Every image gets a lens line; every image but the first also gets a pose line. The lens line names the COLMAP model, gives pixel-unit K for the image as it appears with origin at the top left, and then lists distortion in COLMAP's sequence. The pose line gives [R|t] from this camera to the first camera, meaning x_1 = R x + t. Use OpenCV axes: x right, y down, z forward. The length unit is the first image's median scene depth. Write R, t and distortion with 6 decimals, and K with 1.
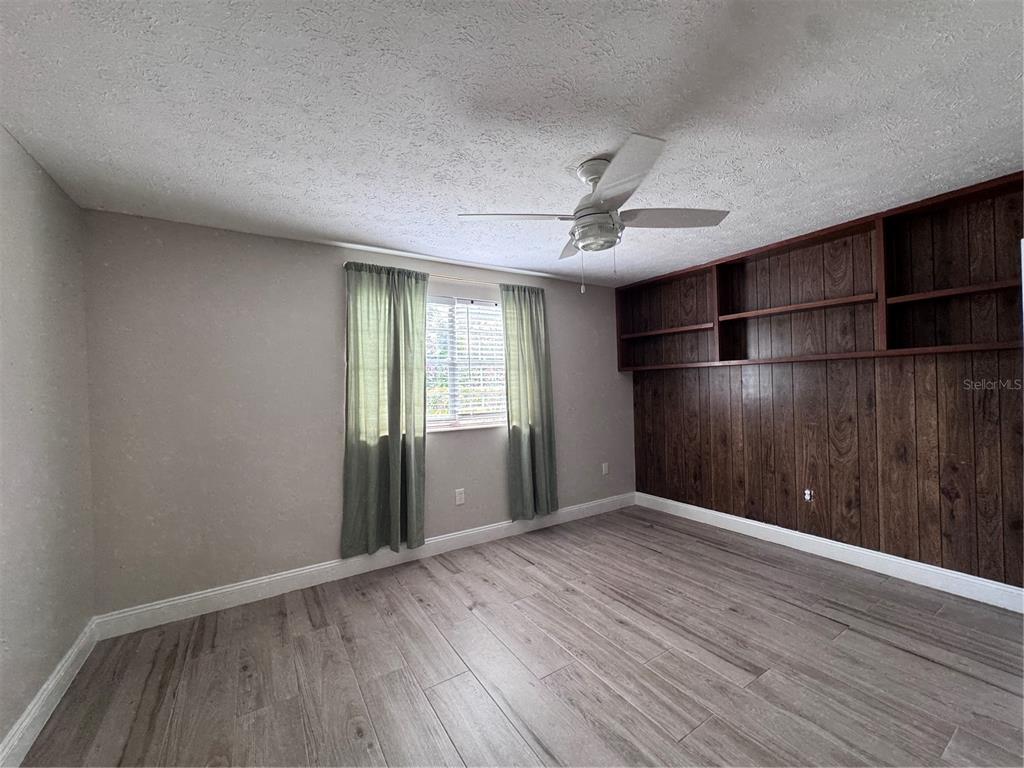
lens RADIAL K [[410.1, 0, 511.7], [0, 410.1, 384.2], [0, 0, 1]] dist [-0.000656, 0.000061]
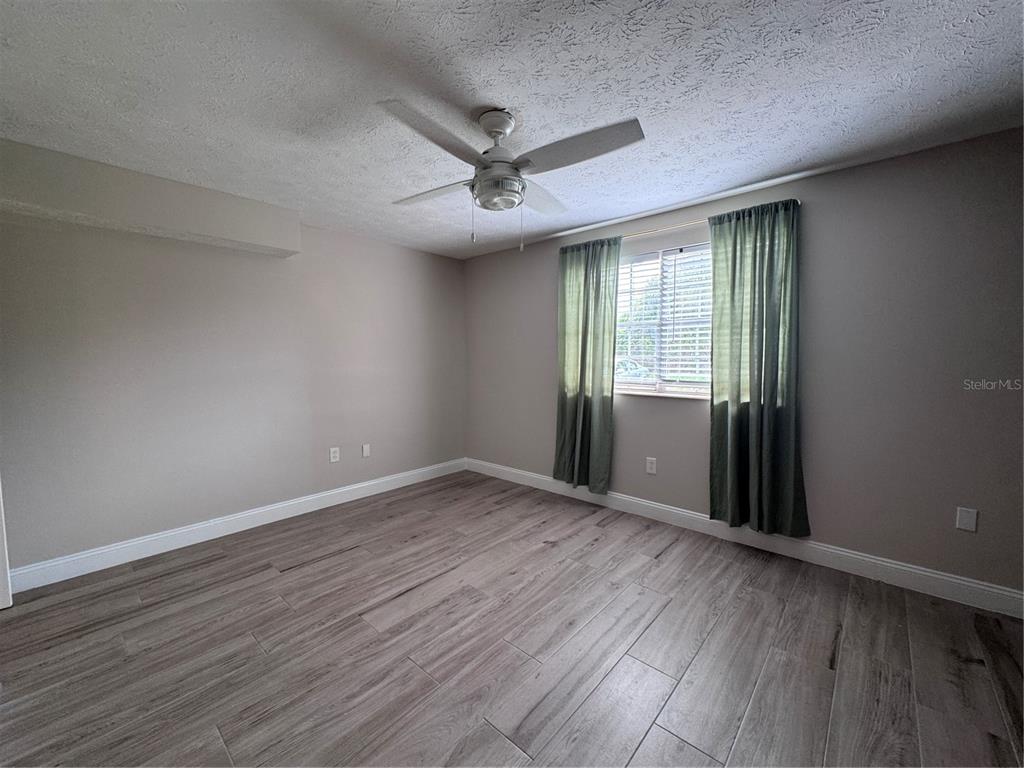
lens RADIAL K [[410.1, 0, 512.1], [0, 410.1, 383.7], [0, 0, 1]] dist [-0.000656, 0.000061]
pose [[0.275717, 0.090318, -0.956986, 0.716182], [0.001246, 0.995542, 0.094316, -0.005109], [0.961238, -0.027197, 0.274375, 0.460702]]
